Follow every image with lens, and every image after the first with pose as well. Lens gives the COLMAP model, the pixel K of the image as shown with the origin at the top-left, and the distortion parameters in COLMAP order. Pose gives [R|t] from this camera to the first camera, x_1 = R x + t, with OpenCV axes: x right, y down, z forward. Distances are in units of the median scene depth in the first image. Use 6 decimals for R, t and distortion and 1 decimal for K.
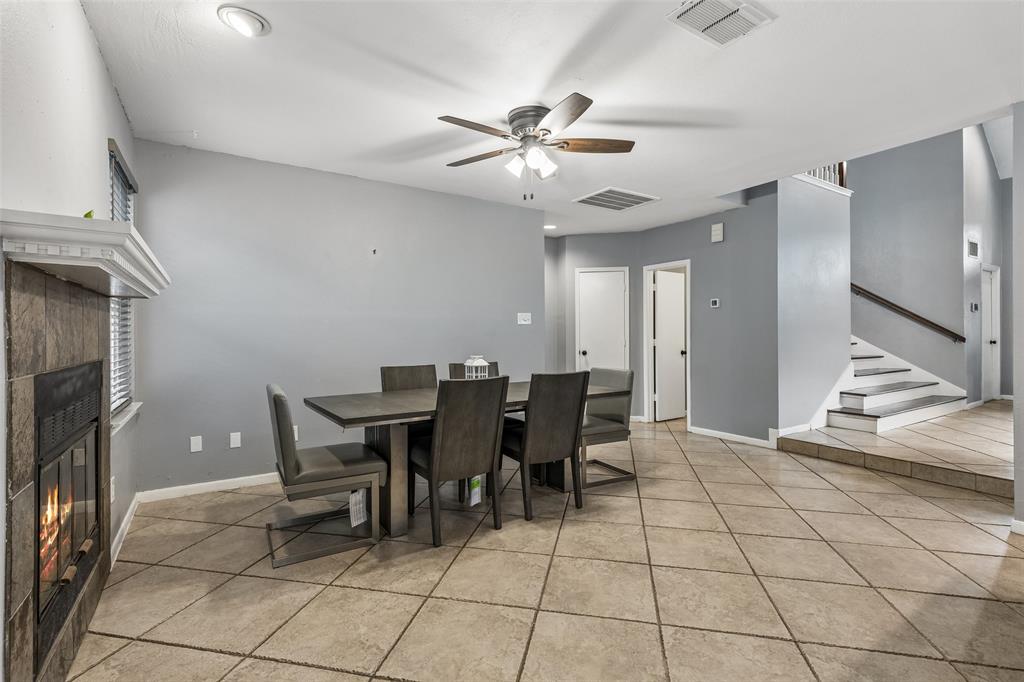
lens RADIAL K [[465.5, 0, 513.5], [0, 465.5, 331.3], [0, 0, 1]] dist [0.009968, -0.002325]
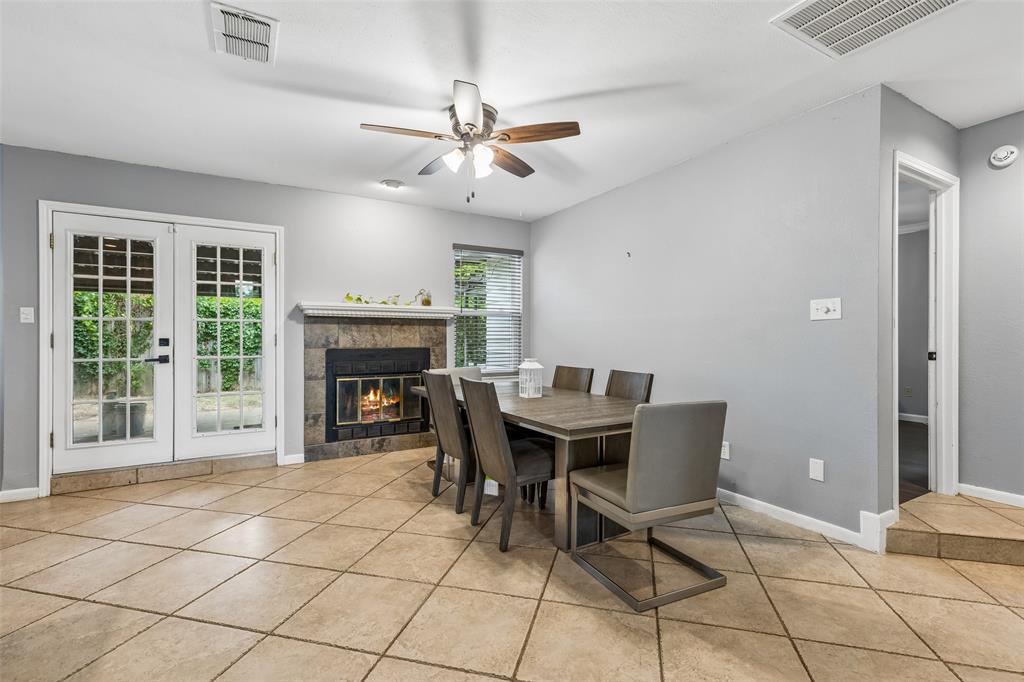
lens RADIAL K [[465.5, 0, 518.2], [0, 465.5, 340.2], [0, 0, 1]] dist [0.009968, -0.002325]
pose [[-0.036384, 0.009759, -0.999290, 1.154432], [0.002807, 0.999949, 0.009663, 0.005418], [0.999334, -0.002453, -0.036410, 1.290230]]
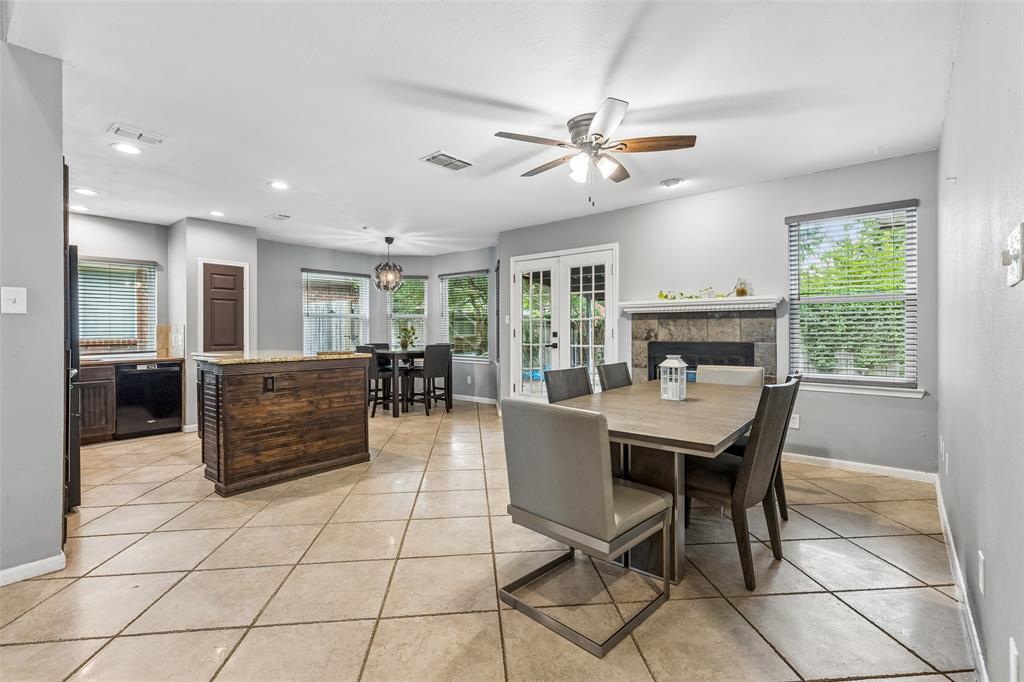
lens RADIAL K [[465.5, 0, 511.0], [0, 465.5, 334.3], [0, 0, 1]] dist [0.009968, -0.002325]
pose [[-0.954684, 0.006836, -0.297543, 0.598397], [0.005517, 0.999971, 0.005273, 0.008689], [0.297570, 0.003393, -0.954694, 2.219504]]
